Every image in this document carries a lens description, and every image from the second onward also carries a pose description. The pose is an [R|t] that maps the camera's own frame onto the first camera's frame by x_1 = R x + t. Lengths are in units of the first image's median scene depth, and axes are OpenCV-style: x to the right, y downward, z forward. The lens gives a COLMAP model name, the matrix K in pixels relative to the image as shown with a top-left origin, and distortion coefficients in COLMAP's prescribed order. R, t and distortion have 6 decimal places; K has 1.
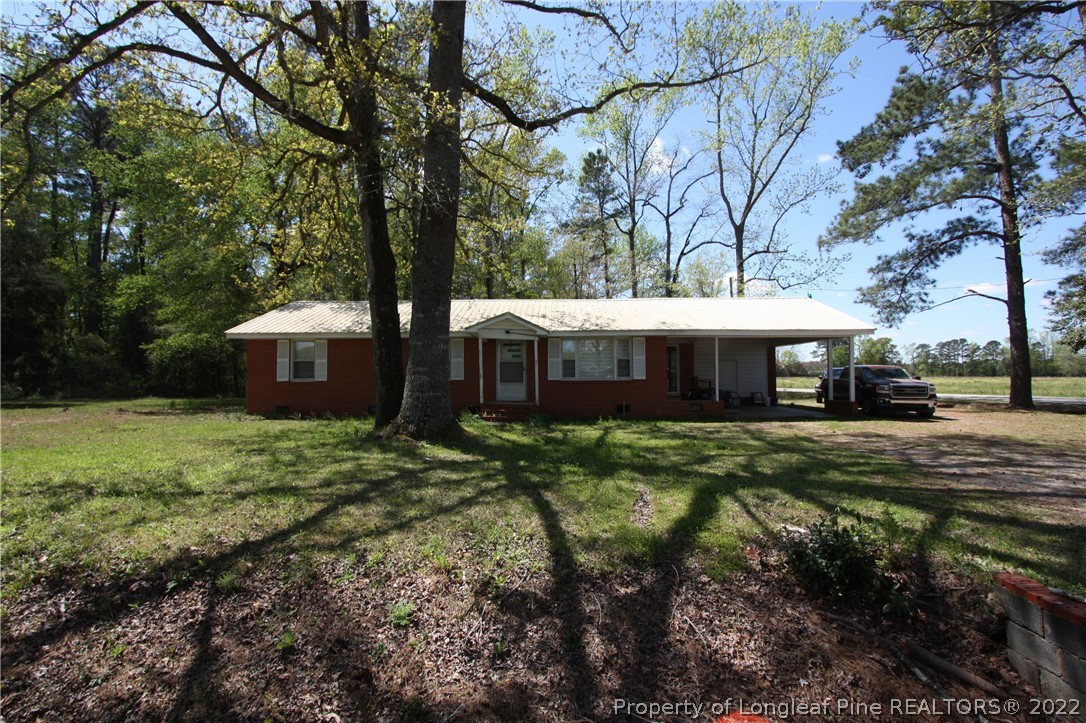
lens RADIAL K [[525.0, 0, 549.8], [0, 525.0, 365.6], [0, 0, 1]] dist [-0.014837, -0.000246]
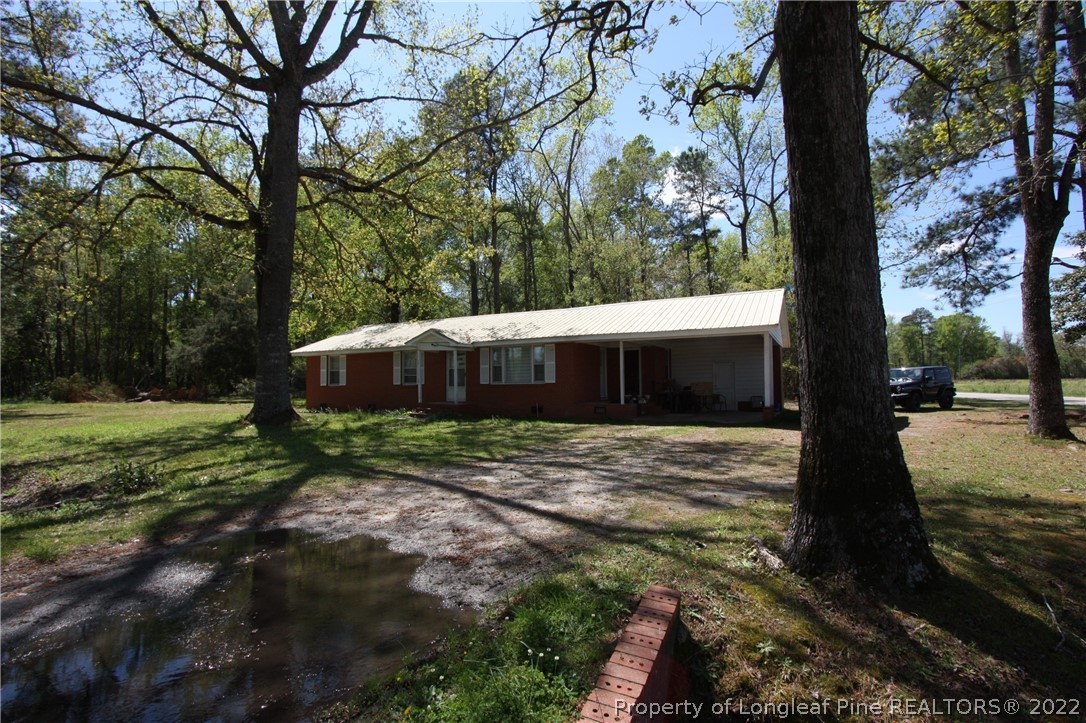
lens RADIAL K [[525.0, 0, 544.7], [0, 525.0, 352.3], [0, 0, 1]] dist [-0.014837, -0.000246]
pose [[0.892225, -0.031969, -0.450458, 0.676867], [0.018996, 0.999265, -0.033292, -0.000910], [0.451192, 0.021147, 0.892176, 0.029685]]
